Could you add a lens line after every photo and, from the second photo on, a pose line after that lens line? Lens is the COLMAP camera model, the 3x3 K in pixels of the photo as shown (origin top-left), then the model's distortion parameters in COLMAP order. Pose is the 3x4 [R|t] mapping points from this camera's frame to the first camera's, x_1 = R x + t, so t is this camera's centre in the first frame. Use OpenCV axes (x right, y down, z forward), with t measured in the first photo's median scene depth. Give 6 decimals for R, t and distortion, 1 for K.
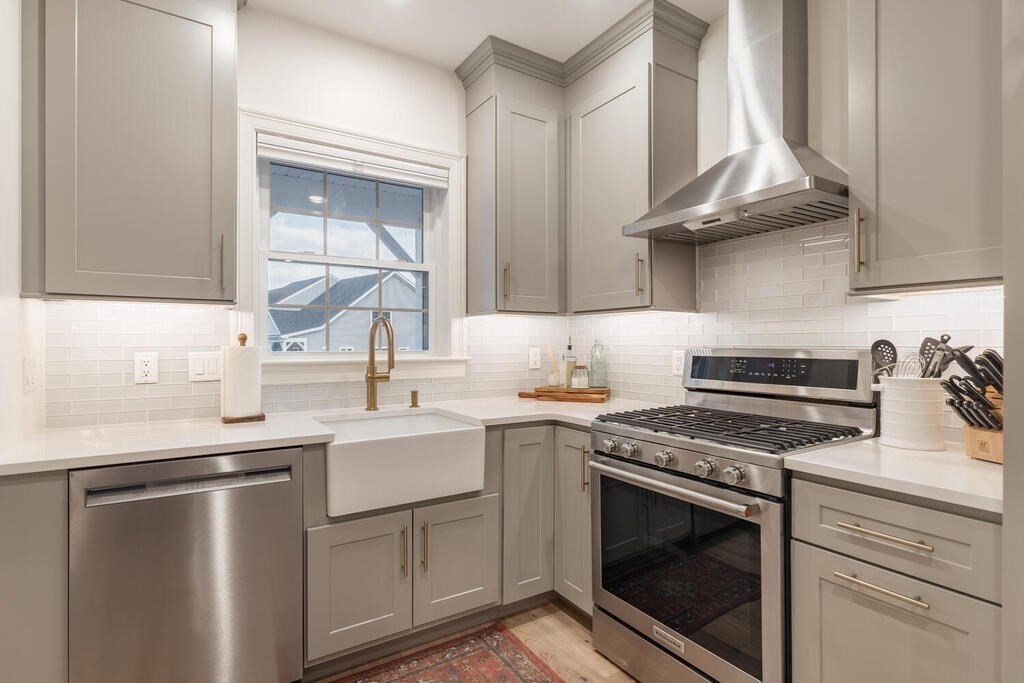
lens RADIAL K [[504.6, 0, 507.8], [0, 504.6, 341.3], [0, 0, 1]] dist [0.000353, -0.000096]
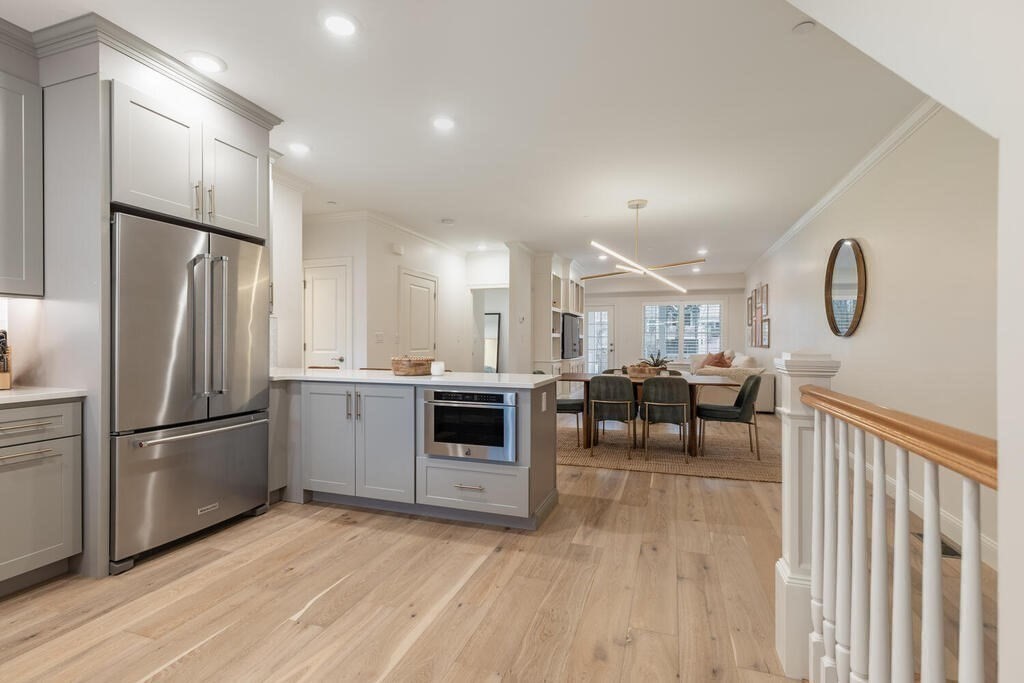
lens RADIAL K [[465.8, 0, 512.0], [0, 465.8, 341.5], [0, 0, 1]] dist [0.003945, 0.000620]
pose [[-0.628039, -0.002942, 0.778176, -0.948835], [-0.002975, 0.999995, 0.001380, 0.029588], [-0.778176, -0.001448, -0.628045, 0.354676]]
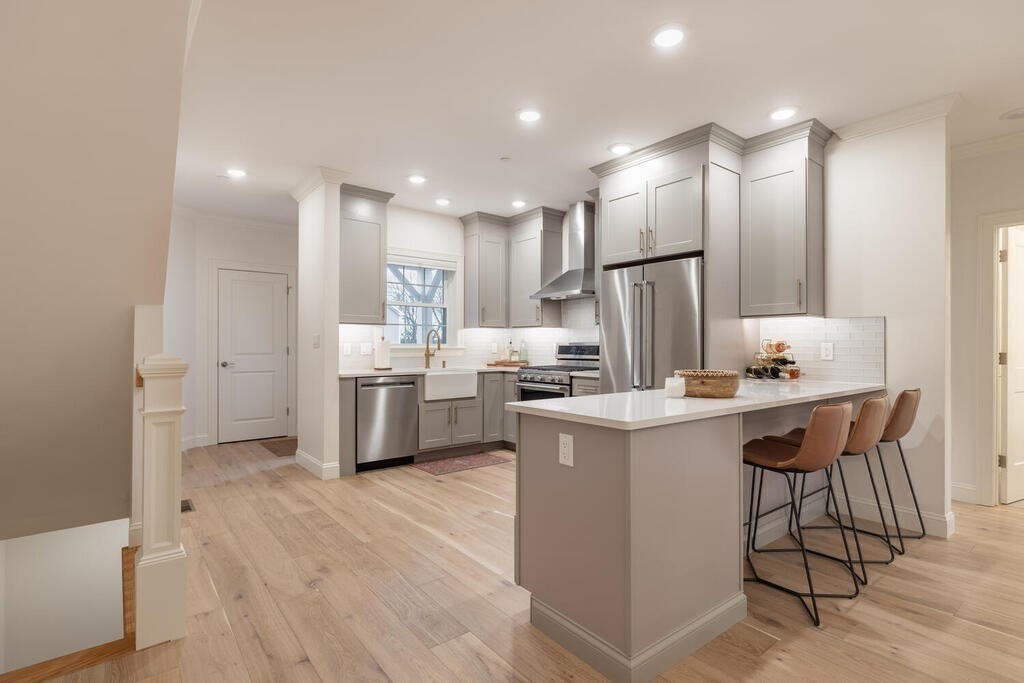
lens RADIAL K [[491.4, 0, 512.0], [0, 491.4, 341.5], [0, 0, 1]] dist [0.001476, 0.000178]
pose [[0.993787, 0.001887, 0.111282, -0.138270], [-0.001424, 0.999990, -0.004240, 0.019942], [-0.111289, 0.004055, 0.993780, -1.422630]]
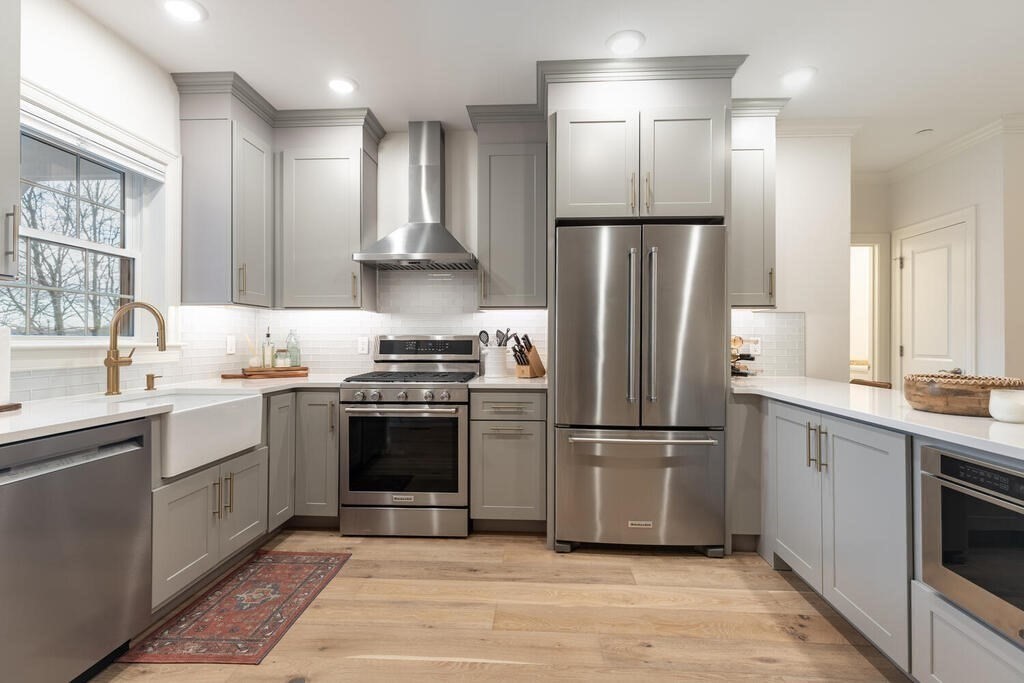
lens RADIAL K [[470.0, 0, 514.8], [0, 470.0, 337.6], [0, 0, 1]] dist [0.003696, 0.000213]
pose [[0.576559, 0.005191, 0.817039, -0.604167], [-0.003415, 0.999986, -0.003943, 0.025989], [-0.817048, -0.000517, 0.576569, -0.197920]]
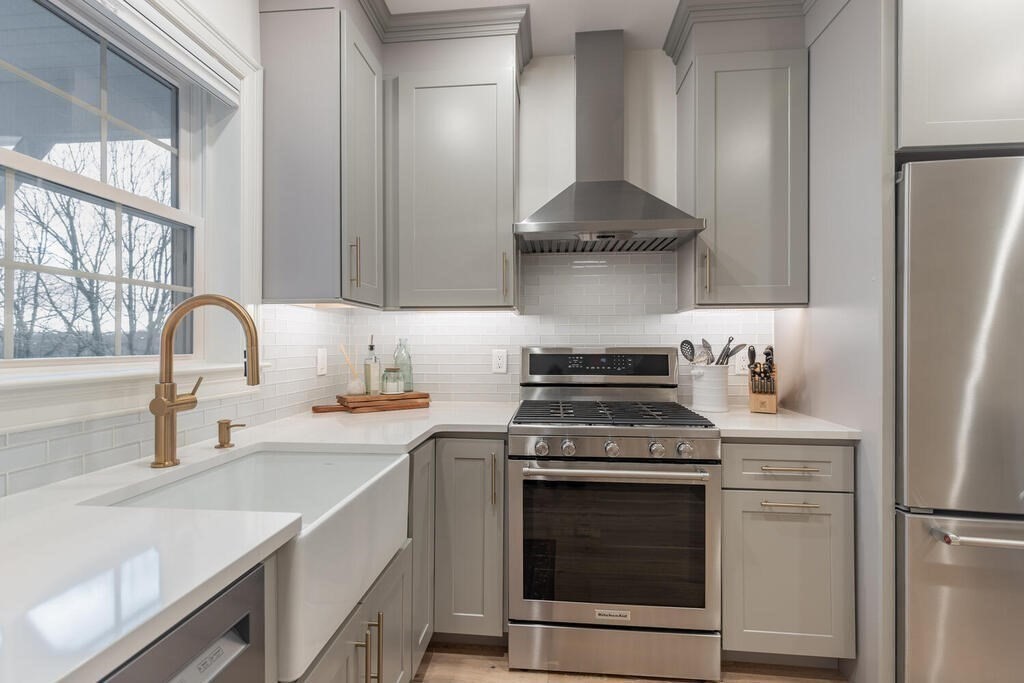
lens RADIAL K [[465.8, 0, 512.0], [0, 465.8, 341.5], [0, 0, 1]] dist [0.003945, 0.000620]
pose [[0.610995, 0.003962, 0.791625, -0.461823], [-0.002668, 0.999992, -0.002946, 0.004646], [-0.791630, -0.000312, 0.611001, 0.422696]]
